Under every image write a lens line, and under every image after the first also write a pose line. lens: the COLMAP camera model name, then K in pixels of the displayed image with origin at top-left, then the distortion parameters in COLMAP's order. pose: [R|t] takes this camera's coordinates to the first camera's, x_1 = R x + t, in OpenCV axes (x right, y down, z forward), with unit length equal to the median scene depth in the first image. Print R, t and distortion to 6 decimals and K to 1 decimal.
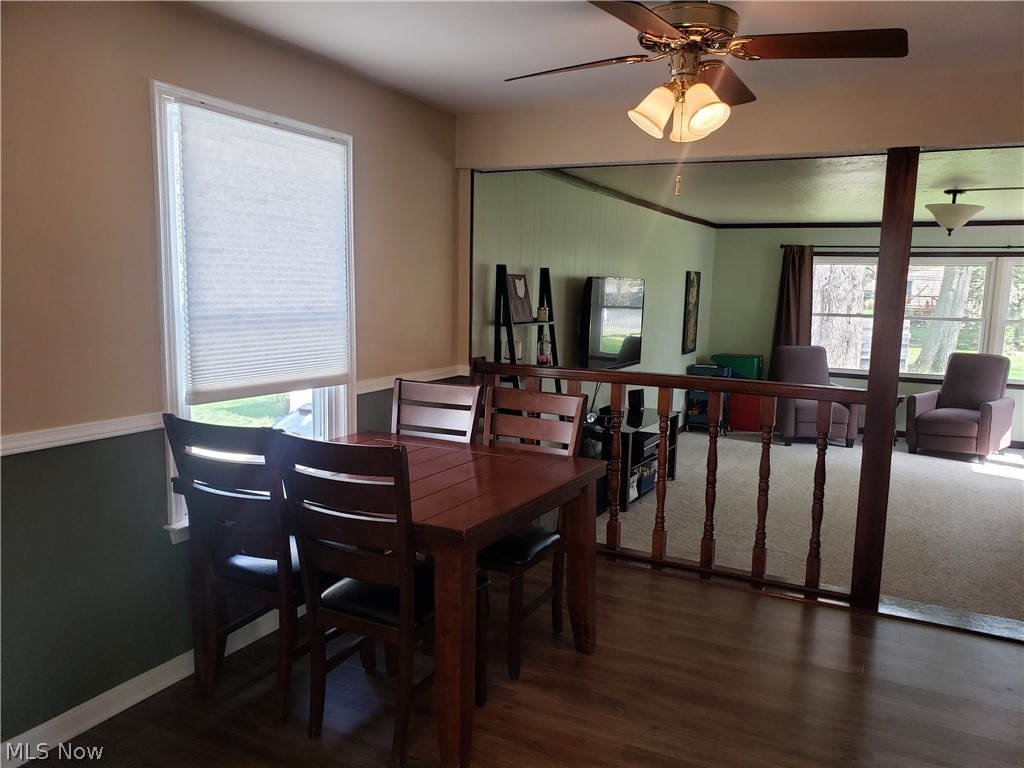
lens RADIAL K [[779.4, 0, 512.0], [0, 779.4, 384.0], [0, 0, 1]] dist [-0.050940, -0.001729]
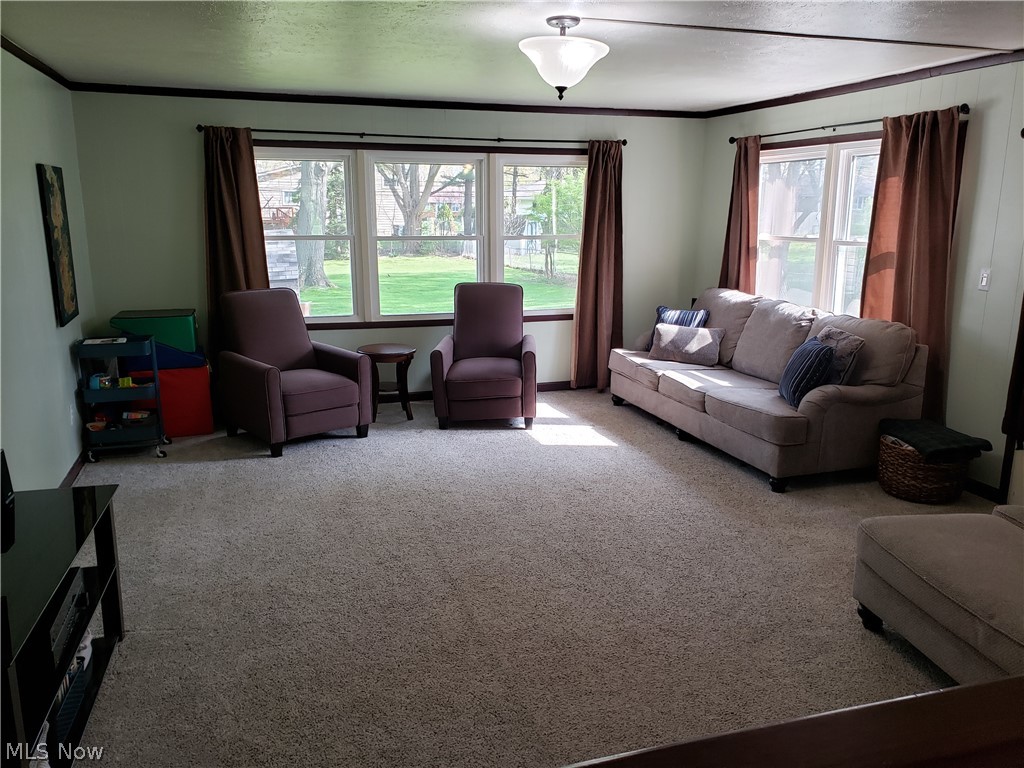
lens RADIAL K [[807.1, 0, 512.0], [0, 807.1, 384.0], [0, 0, 1]] dist [0.048631, -0.002096]
pose [[0.714835, -0.163754, 0.679850, 0.053321], [0.096858, 0.986010, 0.135655, -0.043225], [-0.692553, -0.031122, 0.720696, 0.370565]]
